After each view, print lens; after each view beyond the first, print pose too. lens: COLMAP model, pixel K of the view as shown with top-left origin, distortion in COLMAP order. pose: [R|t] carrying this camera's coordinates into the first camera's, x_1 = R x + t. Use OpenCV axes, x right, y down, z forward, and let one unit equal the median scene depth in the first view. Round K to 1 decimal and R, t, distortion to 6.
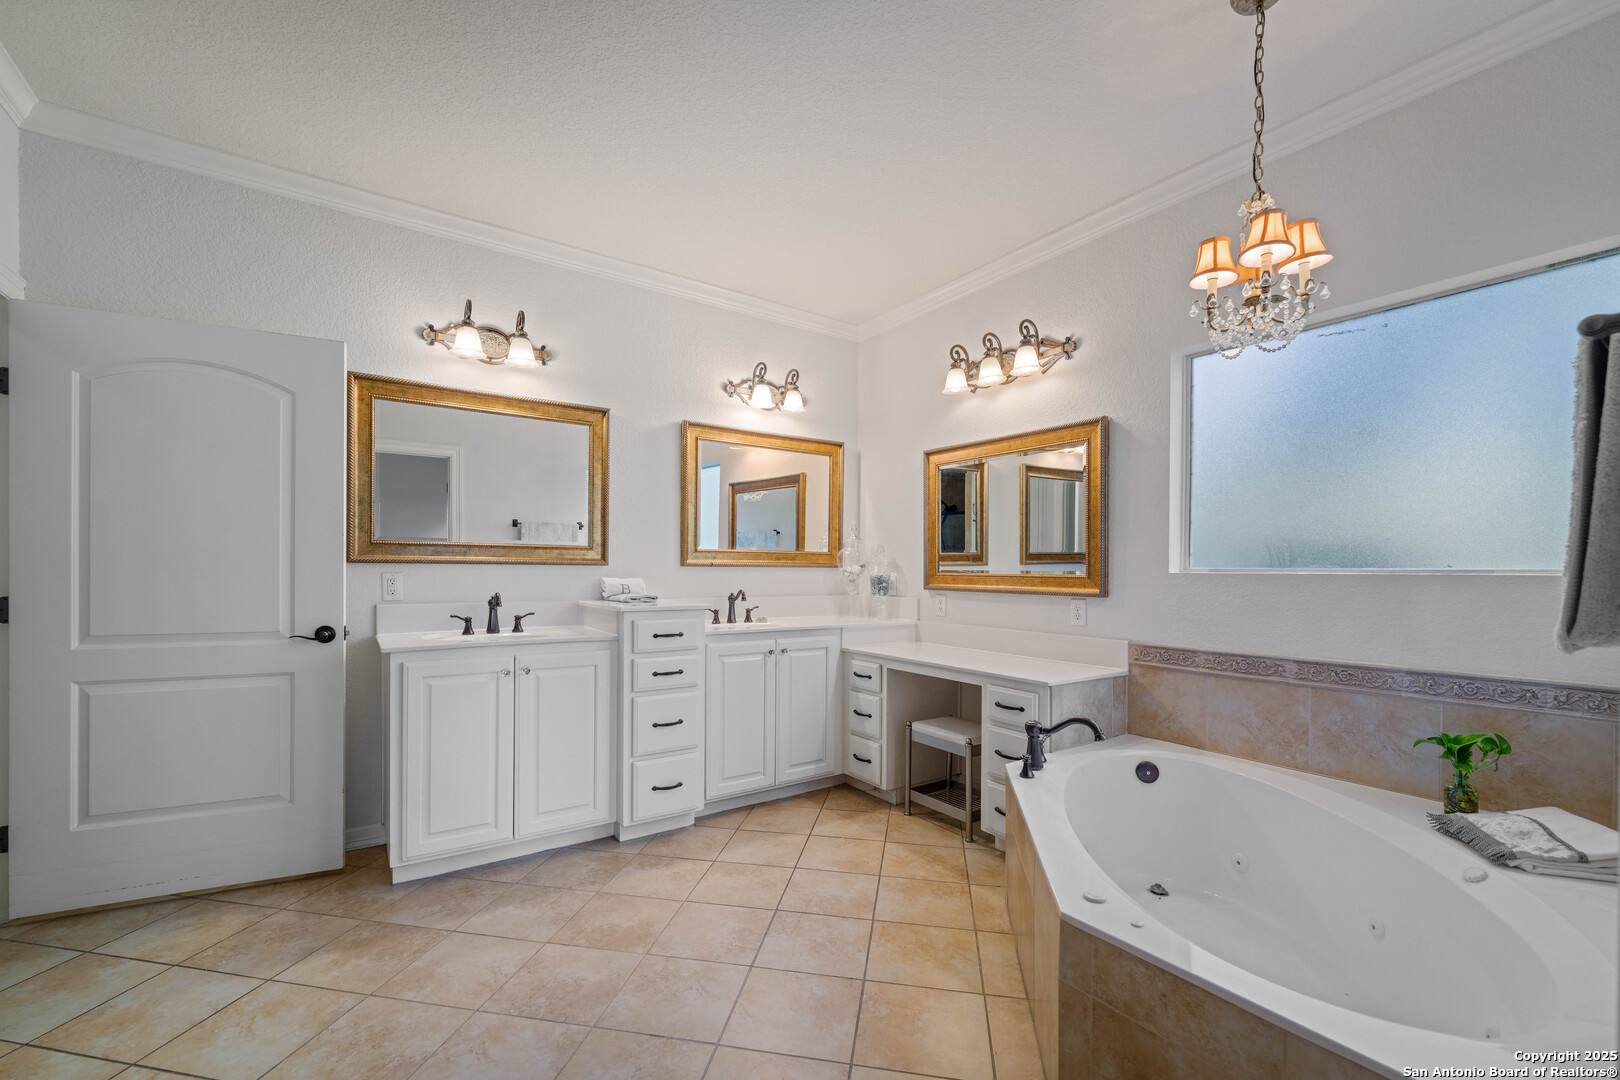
lens RADIAL K [[668.3, 0, 806.4], [0, 668.3, 555.7], [0, 0, 1]] dist [0.002639, 0.000278]
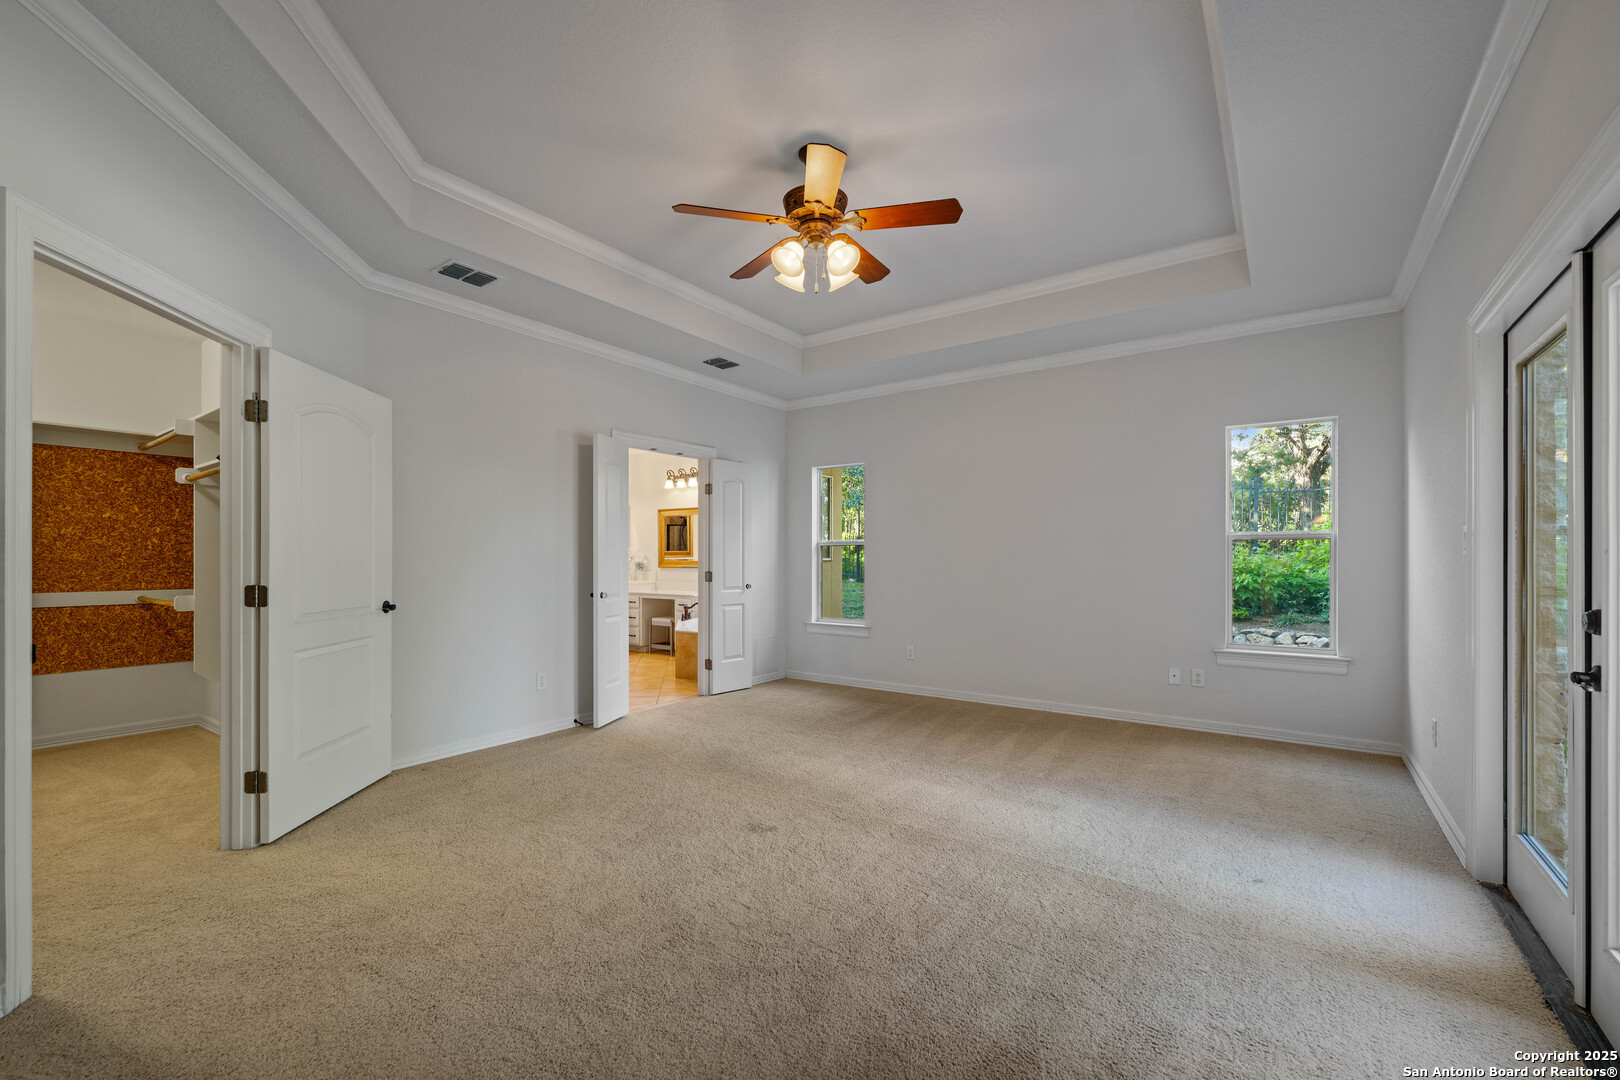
lens RADIAL K [[668.3, 0, 806.6], [0, 668.3, 547.0], [0, 0, 1]] dist [0.002639, 0.000278]
pose [[0.943508, -0.008948, 0.331228, -0.126776], [0.007025, 0.999951, 0.007002, -0.040007], [-0.331275, -0.004279, 0.943525, -1.586325]]
